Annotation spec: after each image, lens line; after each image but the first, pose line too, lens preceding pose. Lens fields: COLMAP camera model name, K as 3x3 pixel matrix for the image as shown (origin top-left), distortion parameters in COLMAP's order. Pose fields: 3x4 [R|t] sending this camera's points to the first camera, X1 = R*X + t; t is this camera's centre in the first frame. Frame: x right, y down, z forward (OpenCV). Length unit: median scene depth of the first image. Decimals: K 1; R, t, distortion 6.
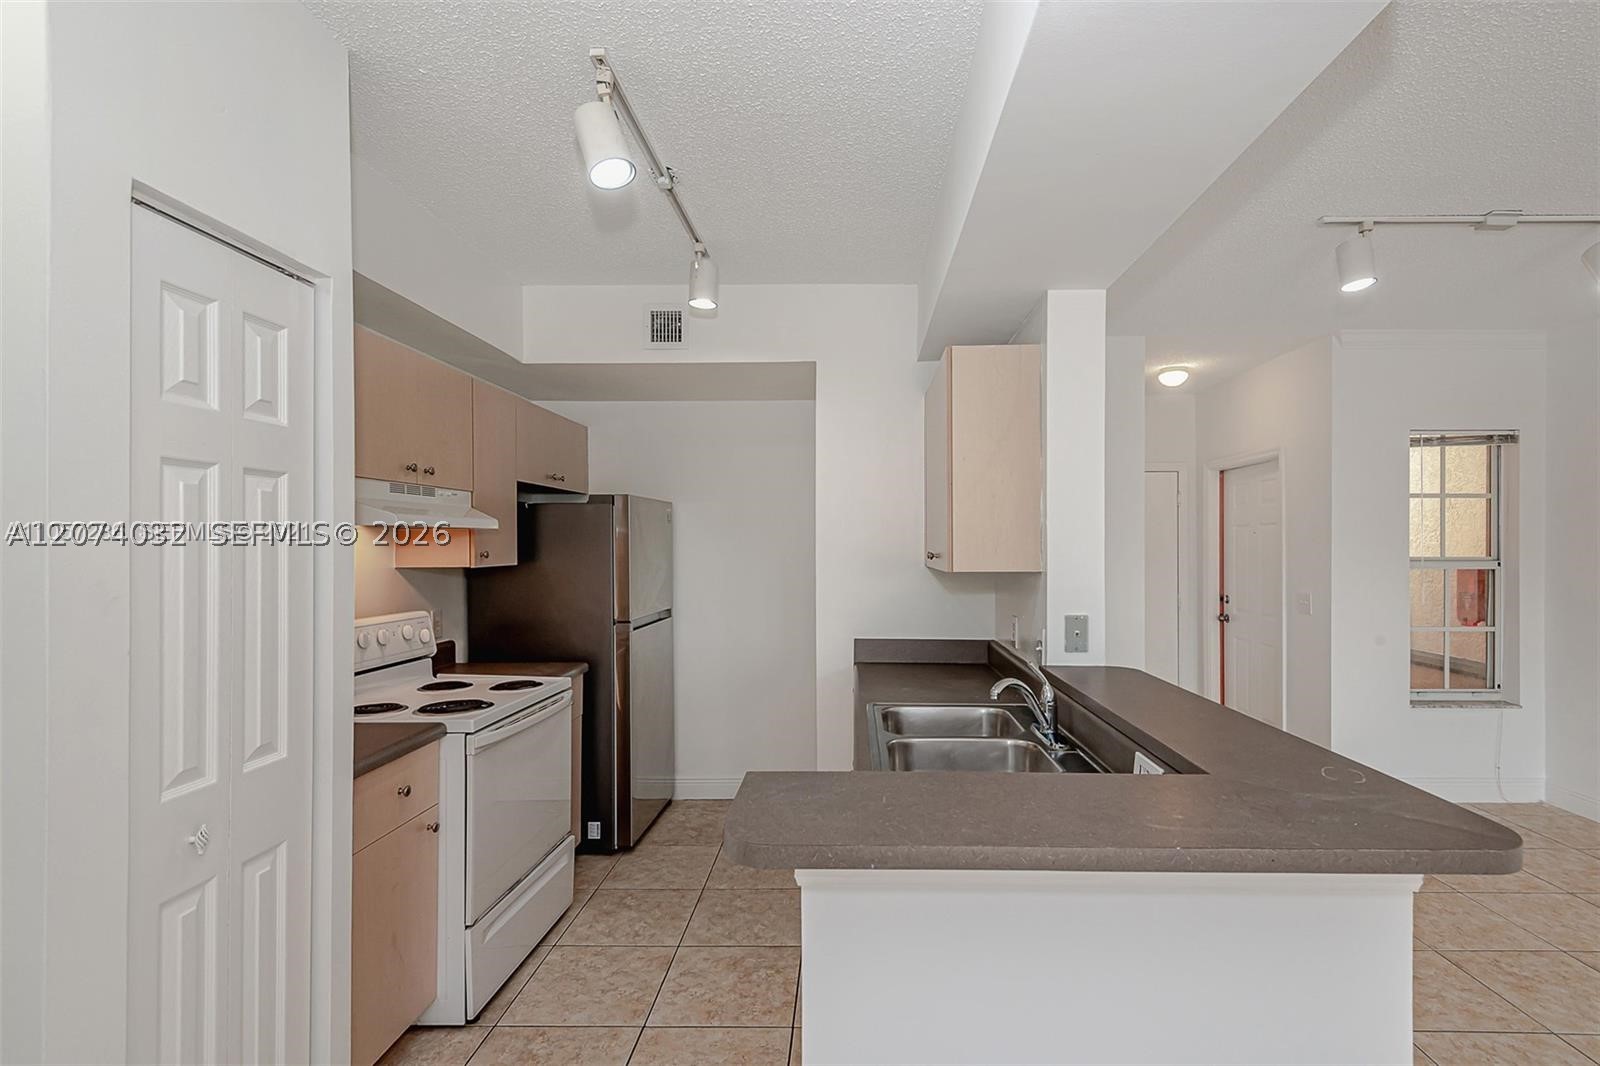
lens RADIAL K [[789.0, 0, 860.5], [0, 789.0, 544.9], [0, 0, 1]] dist [0.001271, 0.000154]
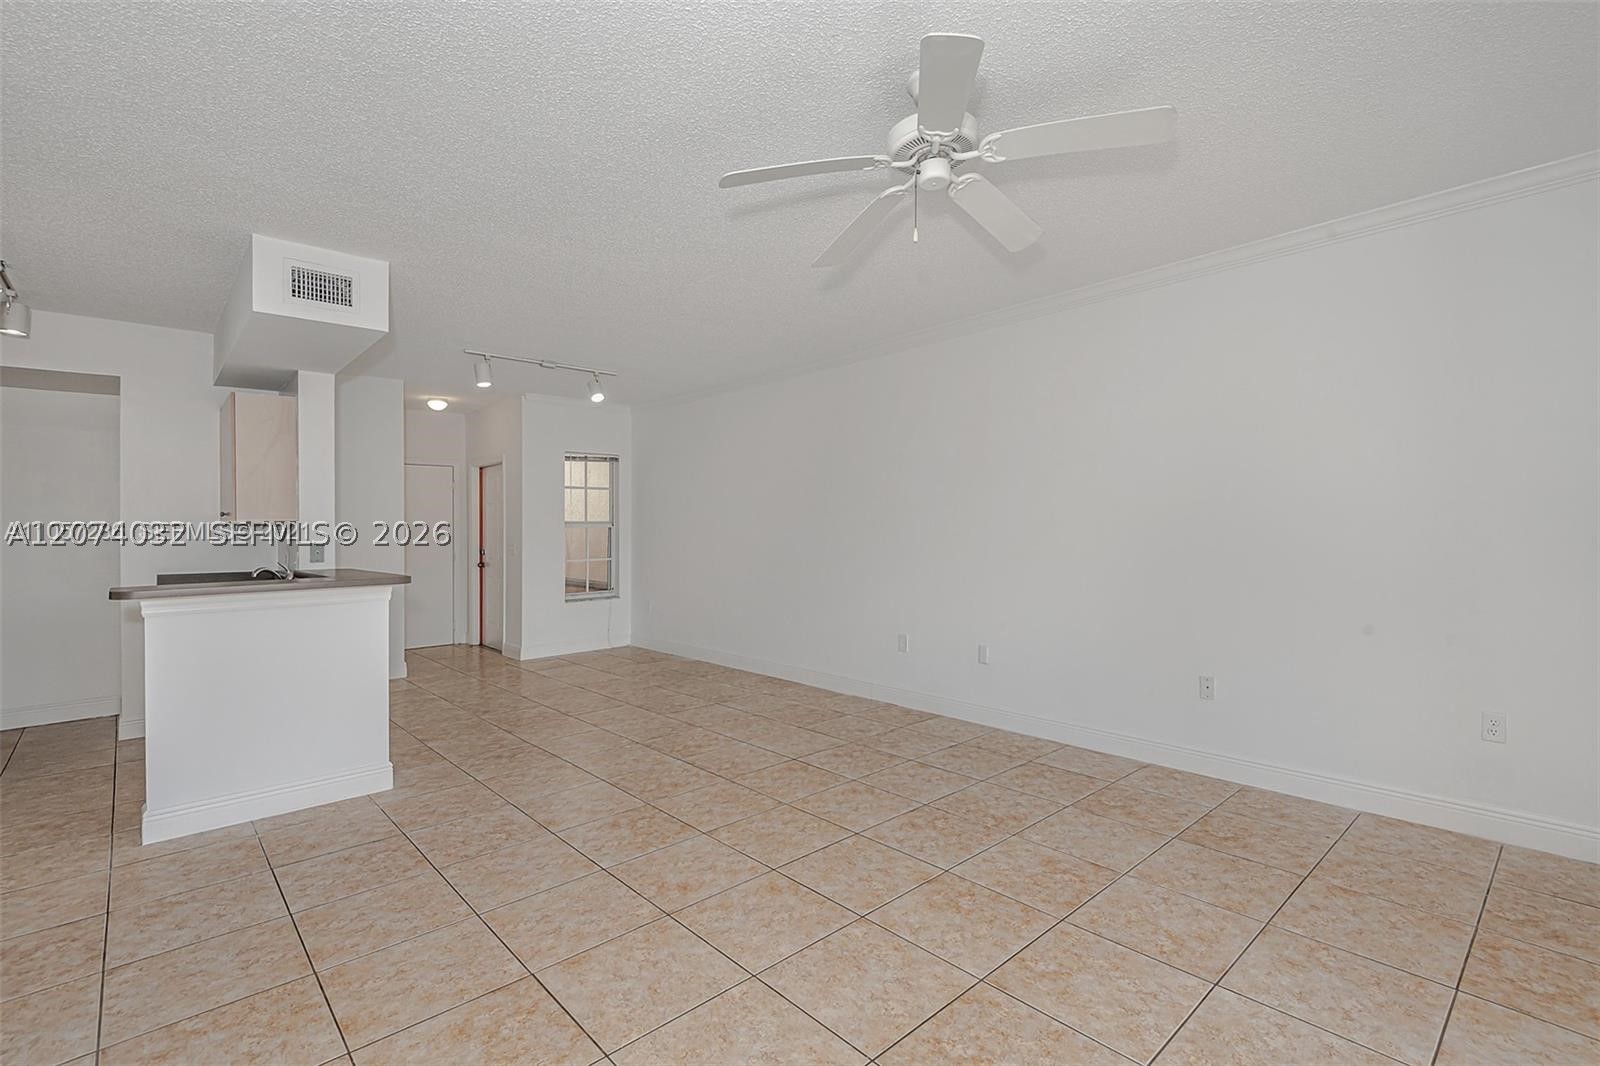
lens RADIAL K [[727.9, 0, 810.0], [0, 727.9, 529.0], [0, 0, 1]] dist [0.010818, -0.000397]
pose [[0.741423, -0.008114, 0.670989, -0.018247], [0.007897, 0.999963, 0.003366, 0.032991], [-0.670992, 0.002803, 0.741460, -0.639048]]
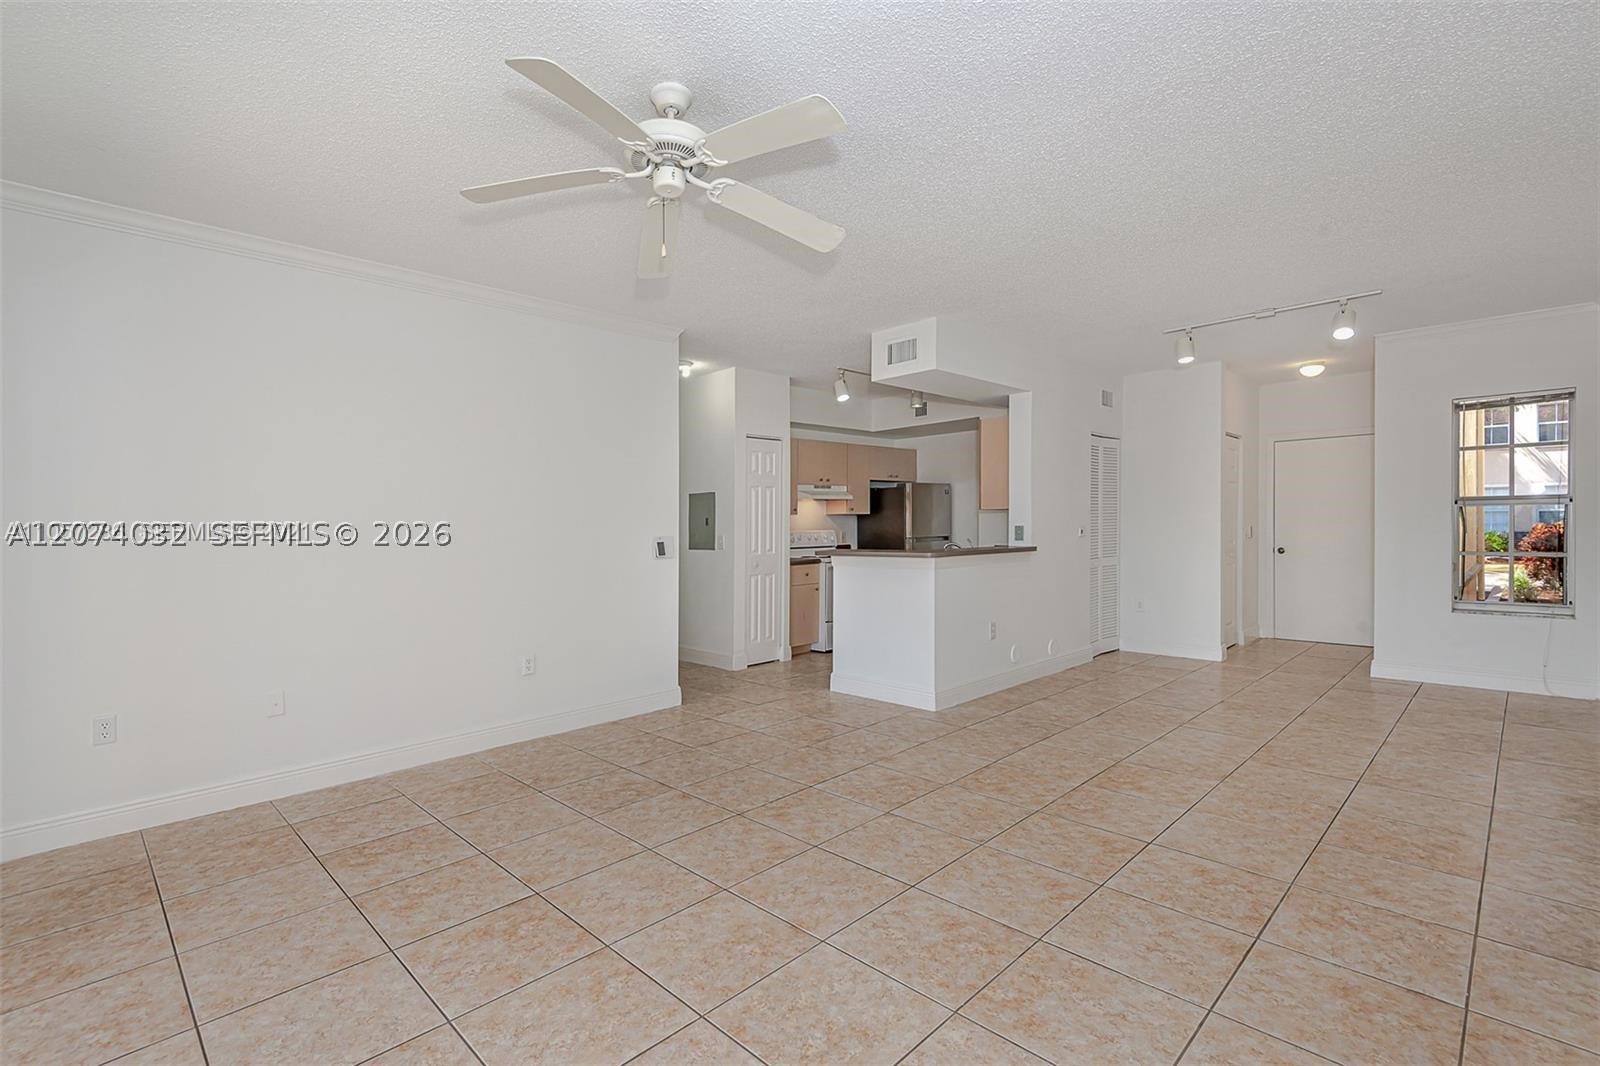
lens RADIAL K [[727.7, 0, 796.5], [0, 727.7, 518.8], [0, 0, 1]] dist [0.040181, -0.020479]
pose [[0.703457, -0.013718, -0.710605, 0.800421], [0.018403, 0.999830, -0.001084, 0.032417], [0.710499, -0.012315, 0.703590, -0.626999]]
